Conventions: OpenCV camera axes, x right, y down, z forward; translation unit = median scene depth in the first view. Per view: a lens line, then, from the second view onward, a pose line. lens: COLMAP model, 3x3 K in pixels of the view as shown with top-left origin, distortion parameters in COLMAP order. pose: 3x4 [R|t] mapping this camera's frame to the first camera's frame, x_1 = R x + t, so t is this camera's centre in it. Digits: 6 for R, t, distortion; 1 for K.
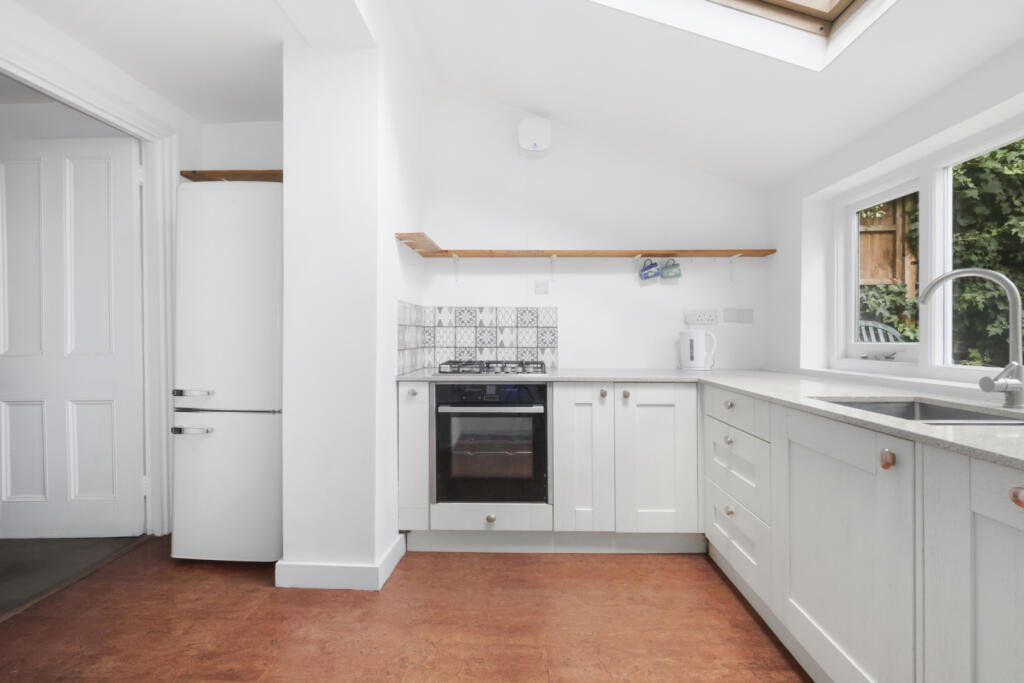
lens RADIAL K [[467.2, 0, 517.5], [0, 467.2, 337.3], [0, 0, 1]] dist [0.004557, -0.002026]
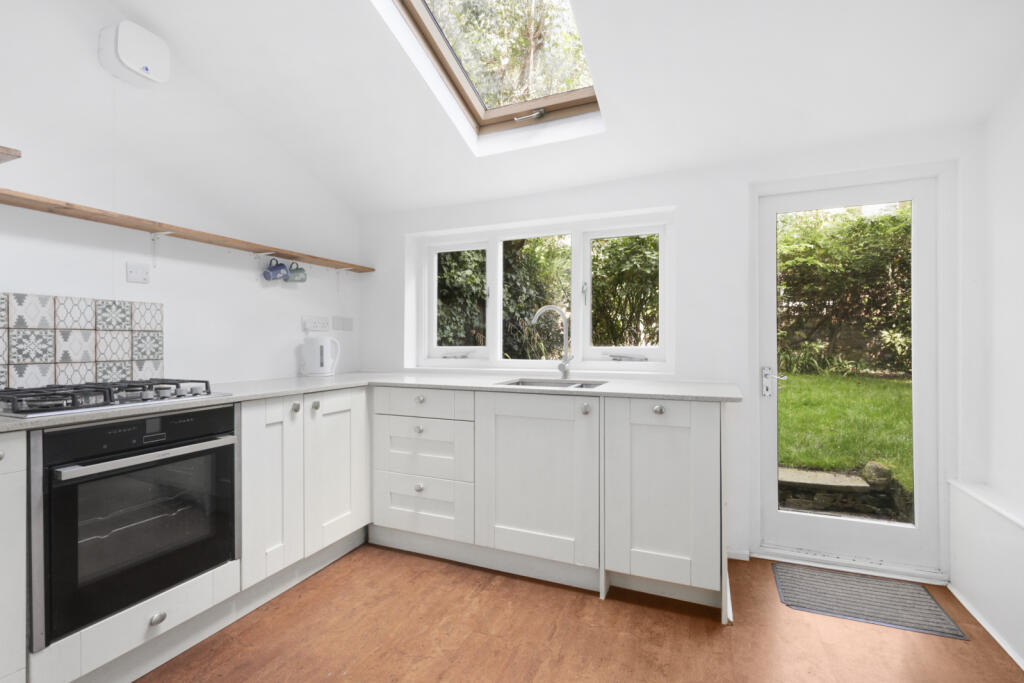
lens RADIAL K [[467.2, 0, 516.6], [0, 467.2, 342.9], [0, 0, 1]] dist [0.004557, -0.002026]
pose [[0.365356, -0.004882, 0.930855, -0.433284], [0.004811, 0.999983, 0.003357, -0.003760], [-0.930855, 0.003252, 0.365373, 0.248726]]
